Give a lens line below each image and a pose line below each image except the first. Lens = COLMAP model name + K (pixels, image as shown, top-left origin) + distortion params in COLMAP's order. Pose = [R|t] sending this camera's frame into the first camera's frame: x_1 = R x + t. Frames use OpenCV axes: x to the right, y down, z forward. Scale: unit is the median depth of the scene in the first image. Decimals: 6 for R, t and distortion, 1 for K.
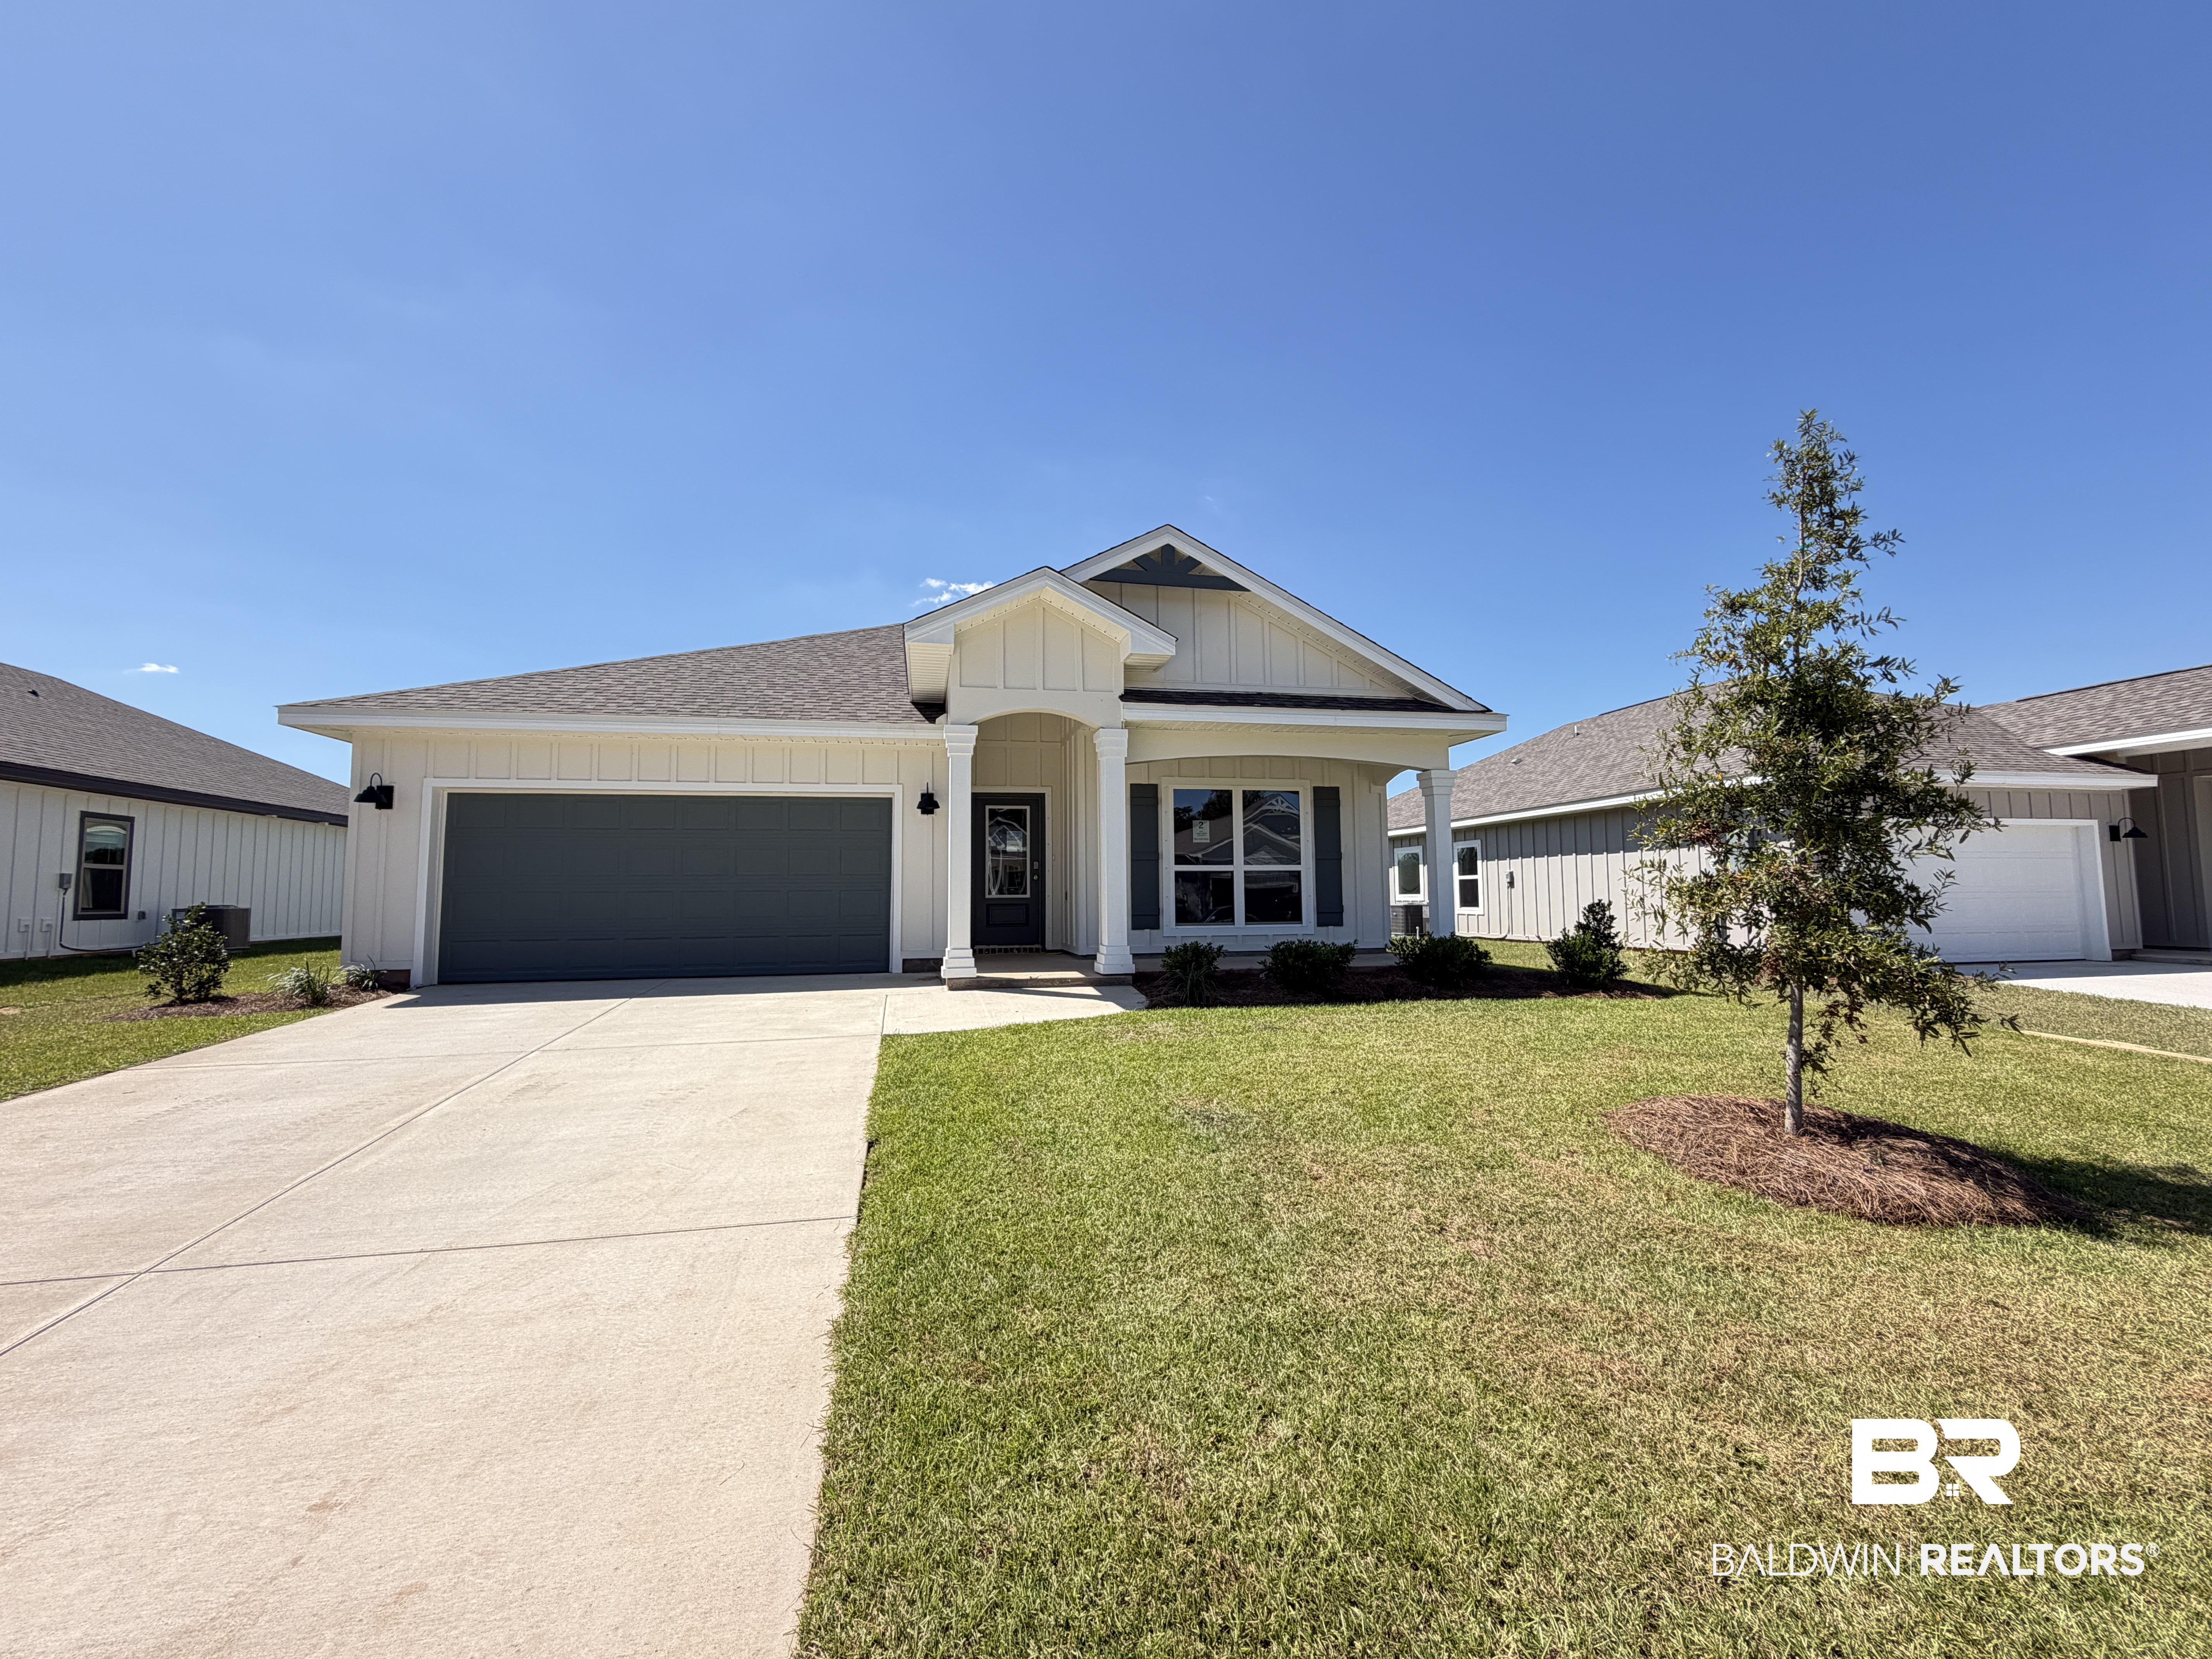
lens RADIAL K [[913.0, 0, 1115.3], [0, 913.0, 825.9], [0, 0, 1]] dist [-0.000675, 0.000370]
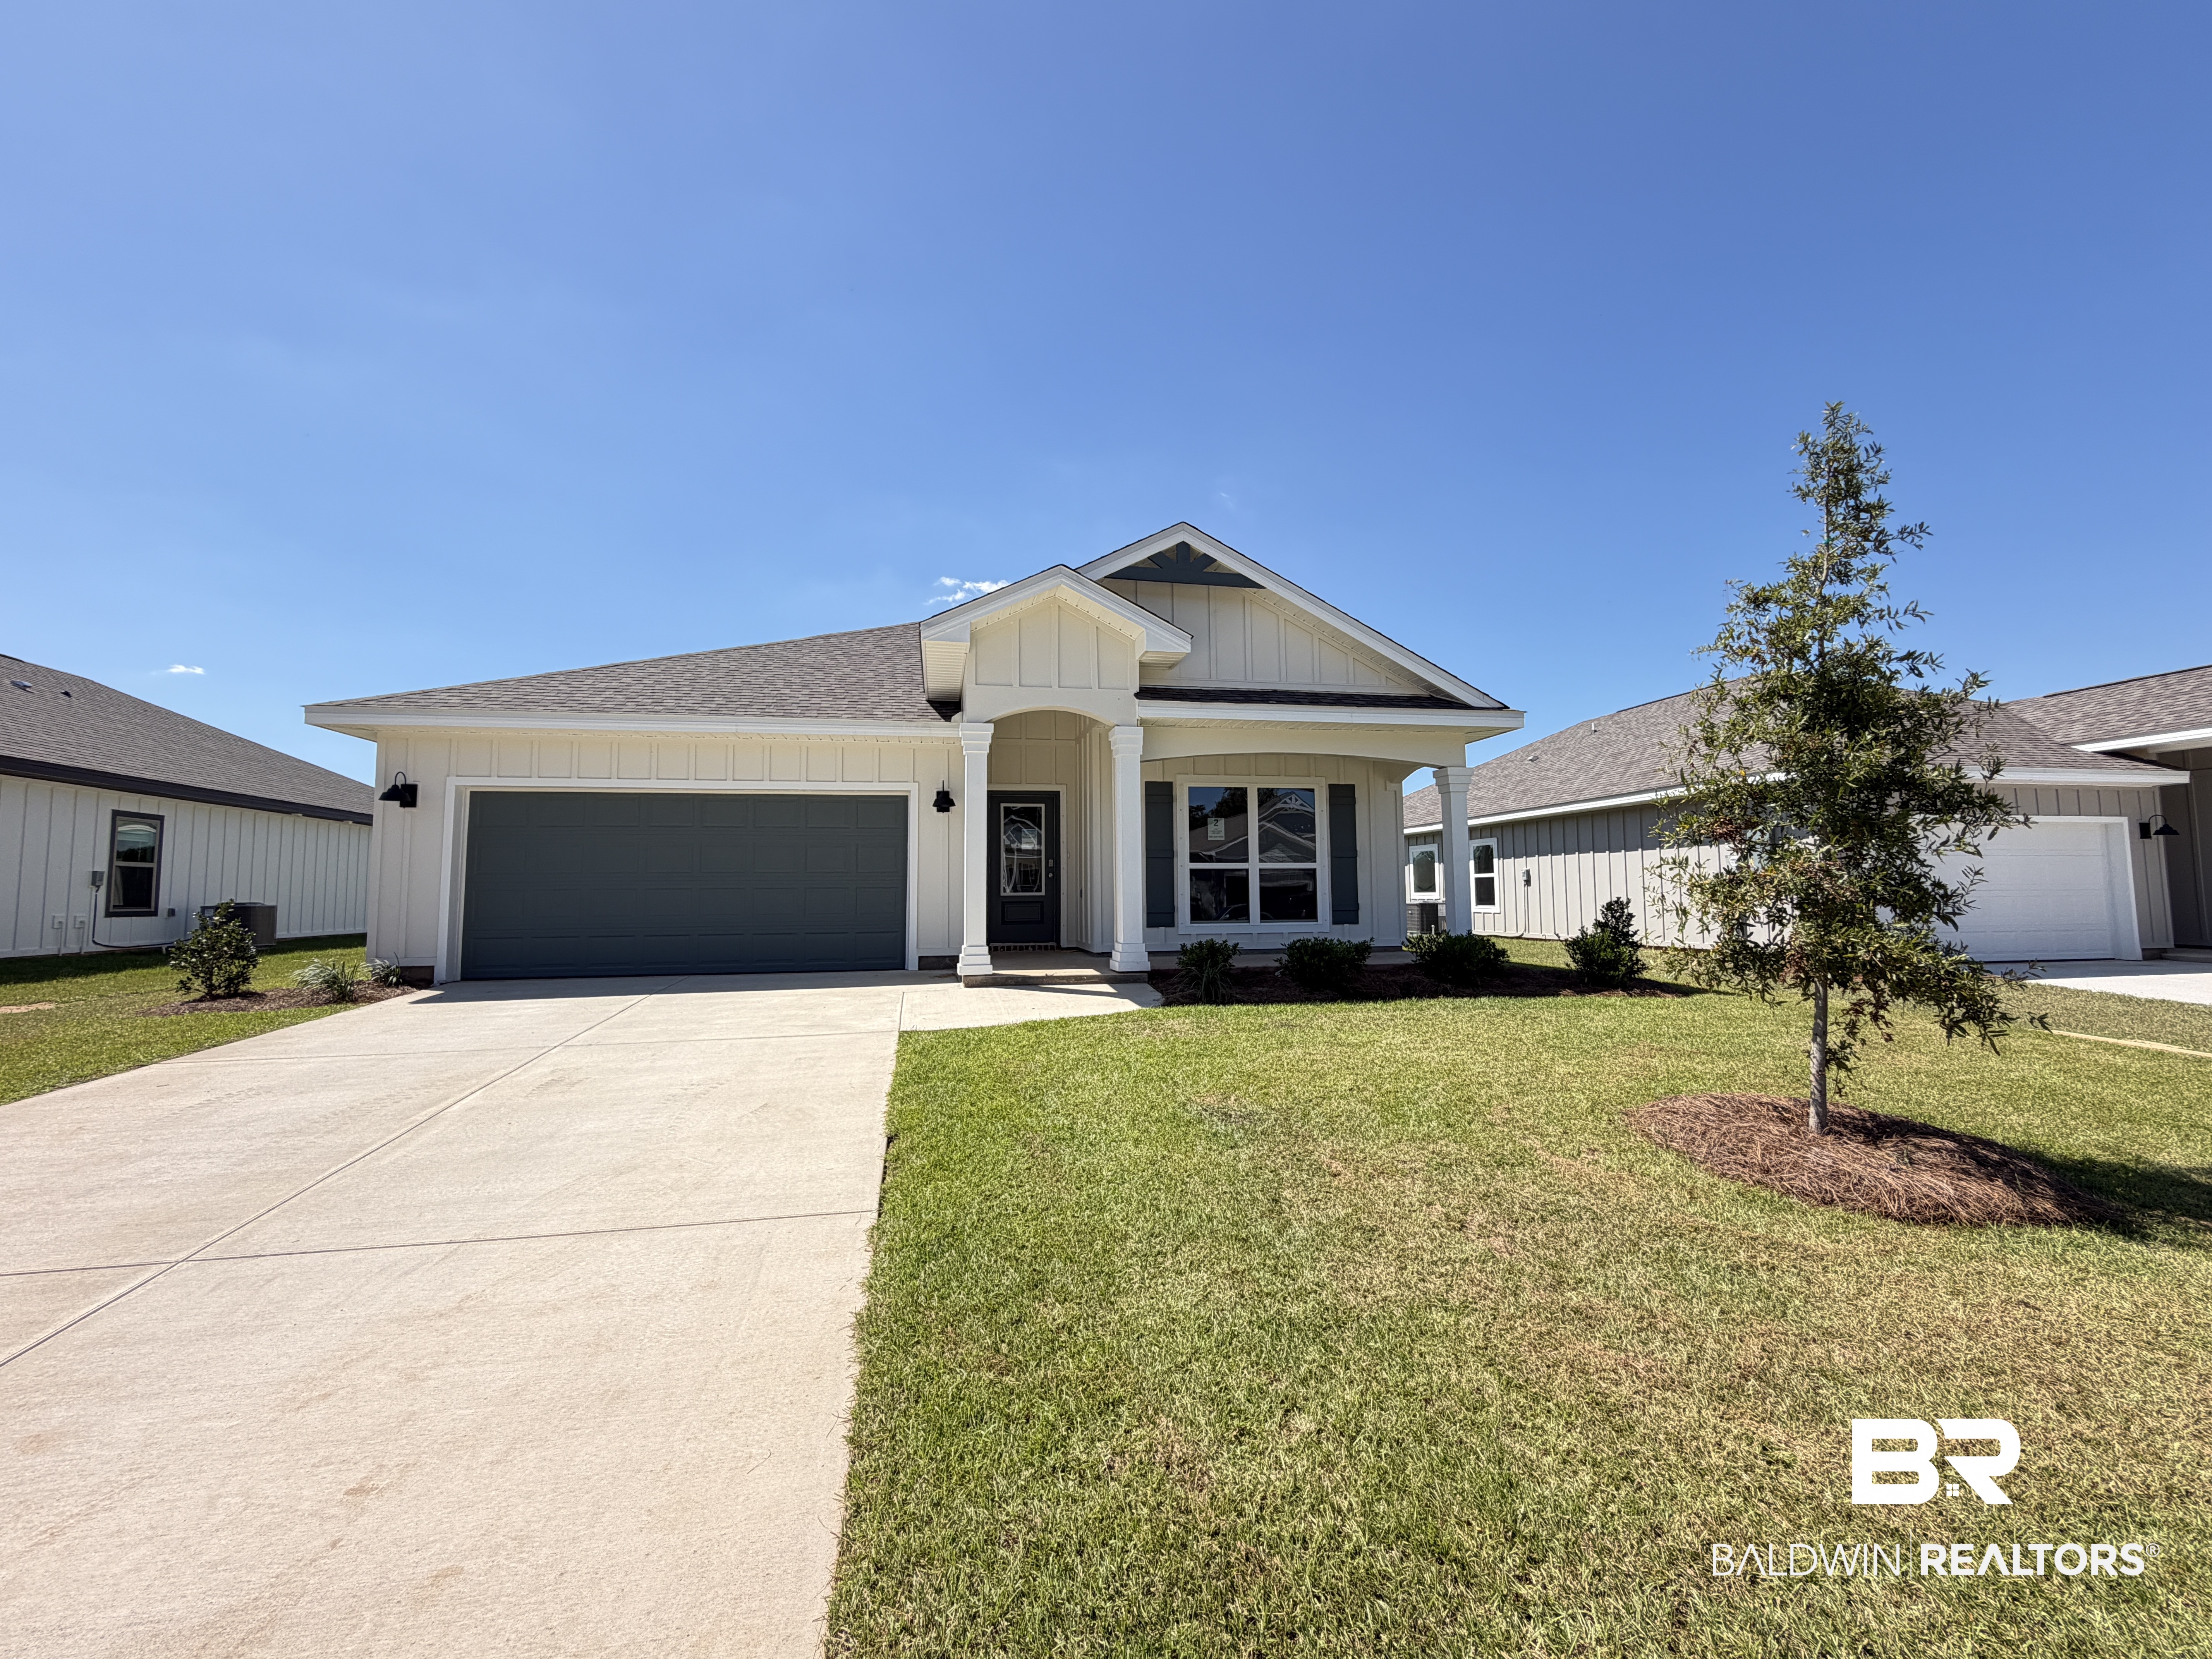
lens RADIAL K [[913.0, 0, 1115.3], [0, 913.0, 825.9], [0, 0, 1]] dist [-0.000675, 0.000370]
pose [[0.999895, -0.000580, -0.014446, -0.002882], [0.000607, 0.999998, 0.001848, 0.000932], [0.014445, -0.001856, 0.999894, -0.000806]]
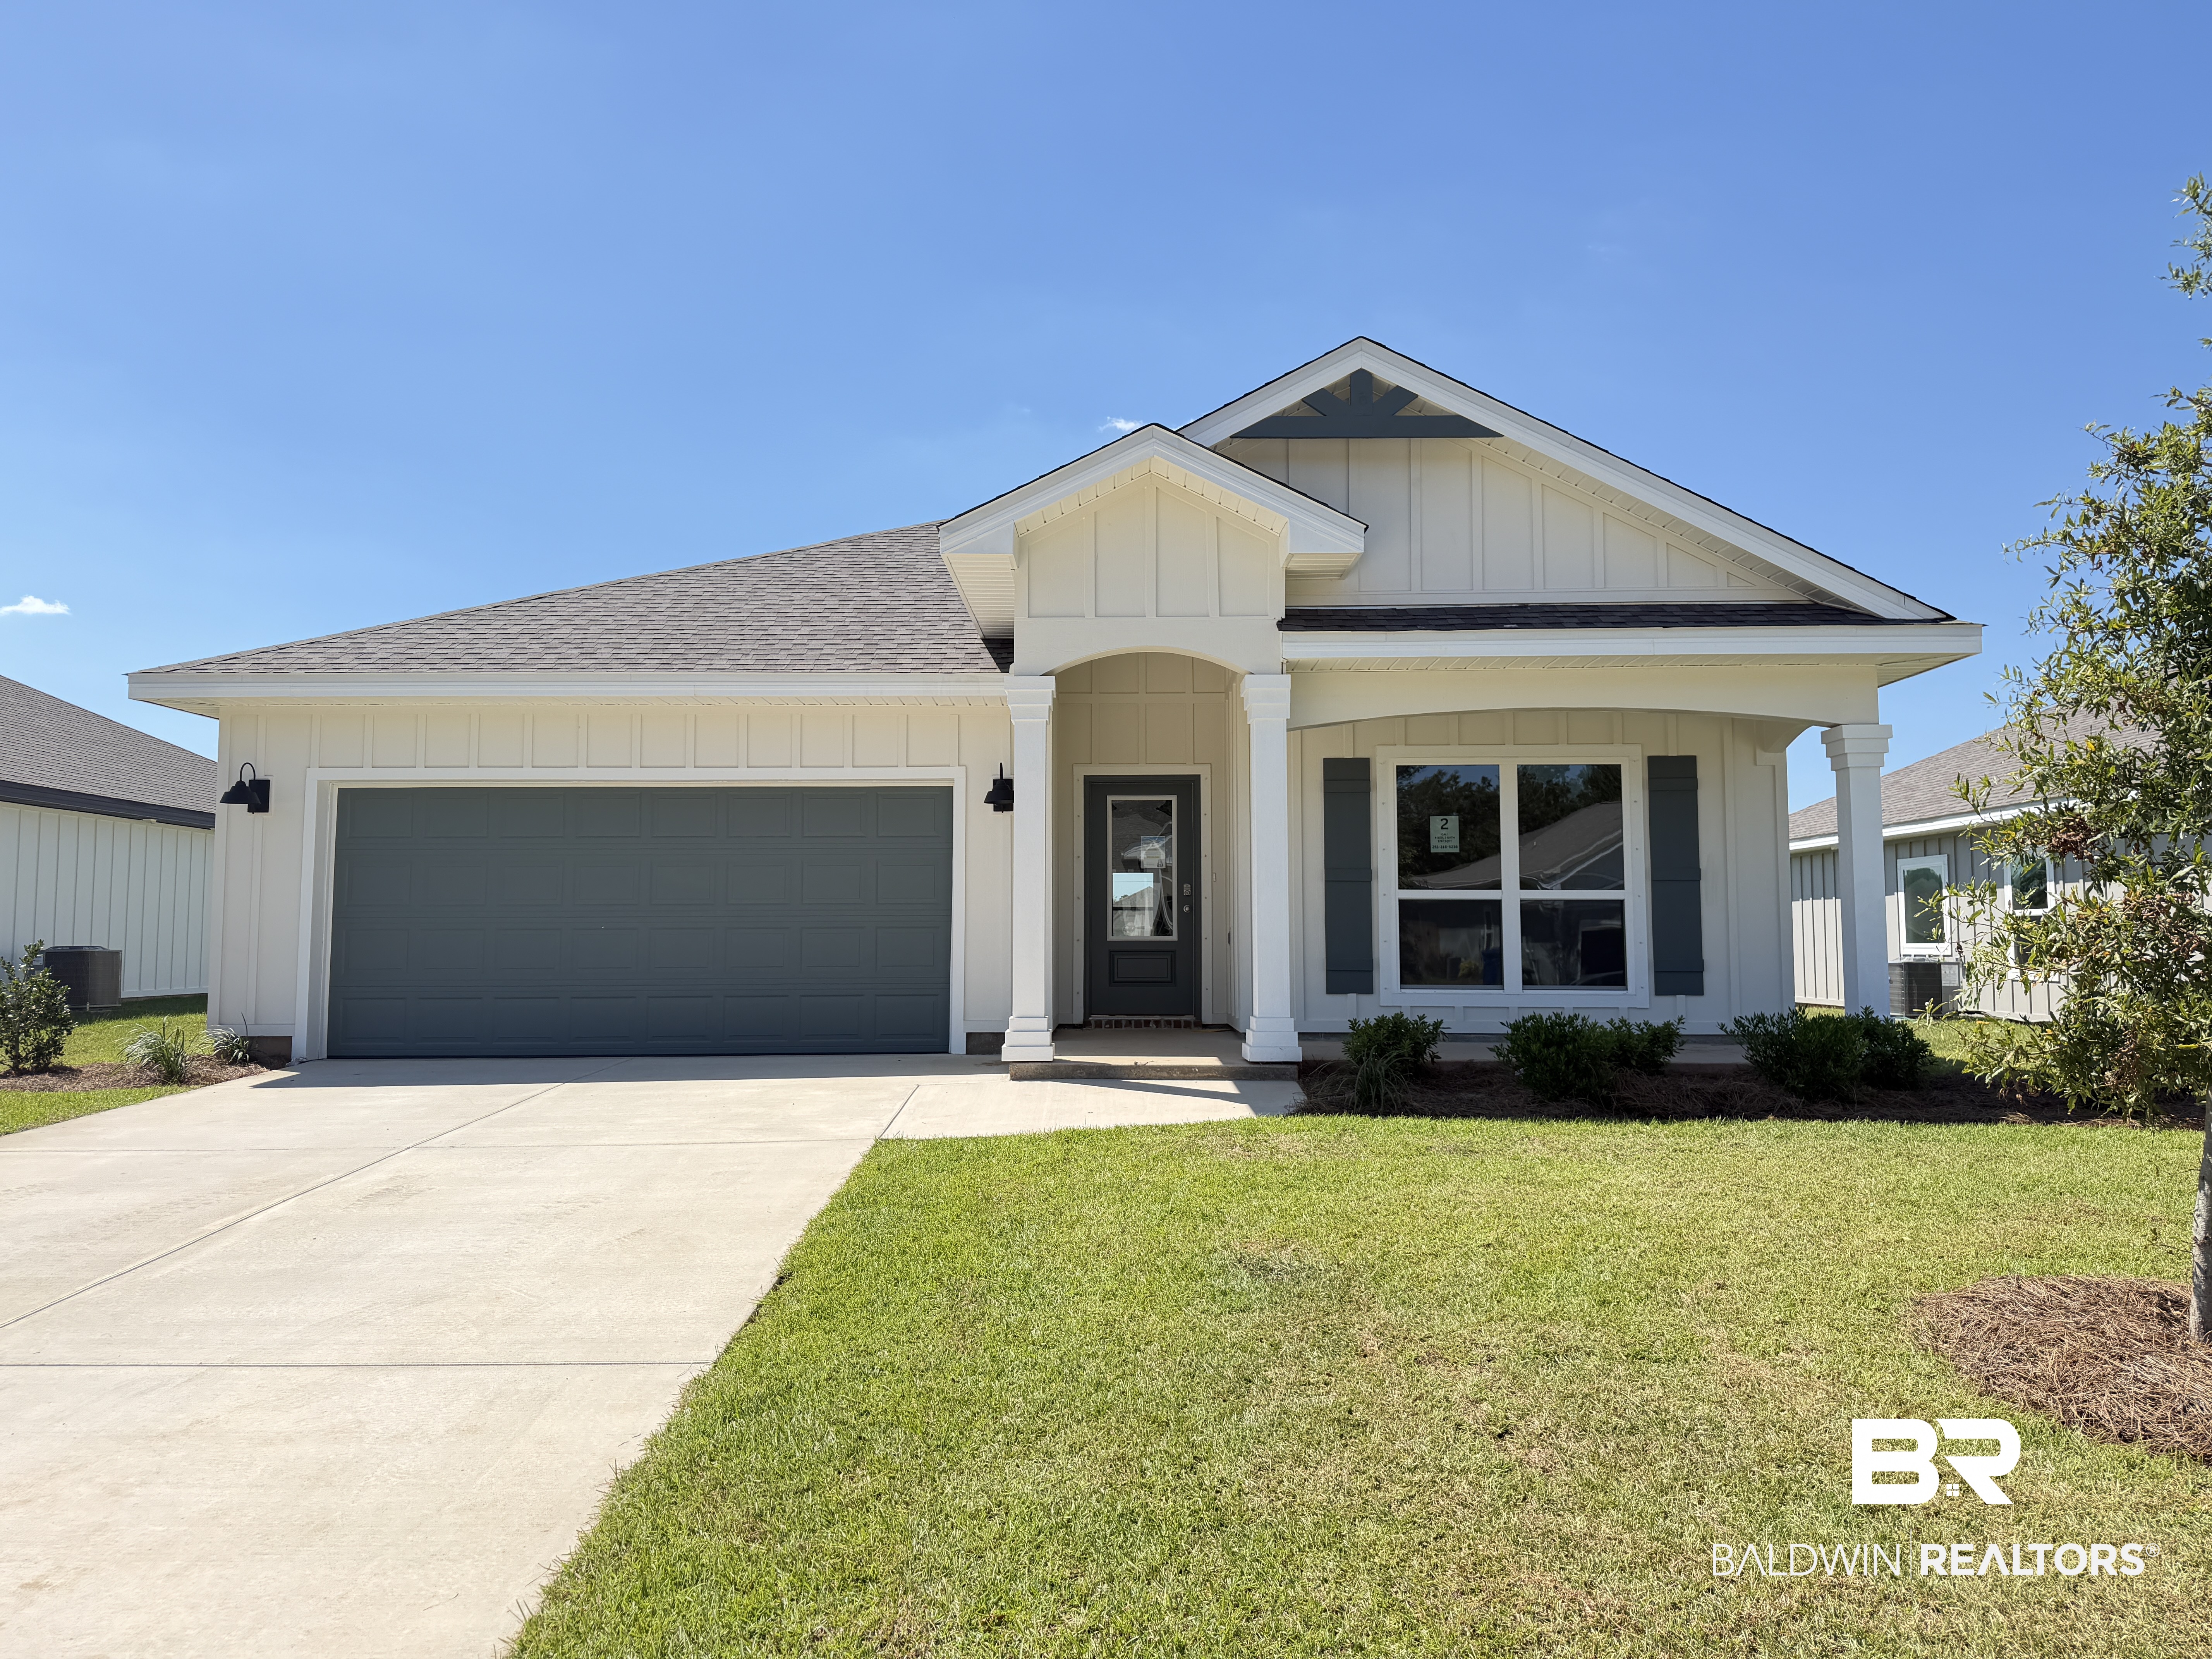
lens RADIAL K [[1548.8, 0, 1106.0], [0, 1548.8, 829.5], [0, 0, 1]] dist [0.071847, -0.086602]
pose [[0.977828, -0.007908, -0.209260, 0.134942], [0.008991, 0.999951, 0.004225, -0.005401], [0.209216, -0.006013, 0.977851, -0.083295]]
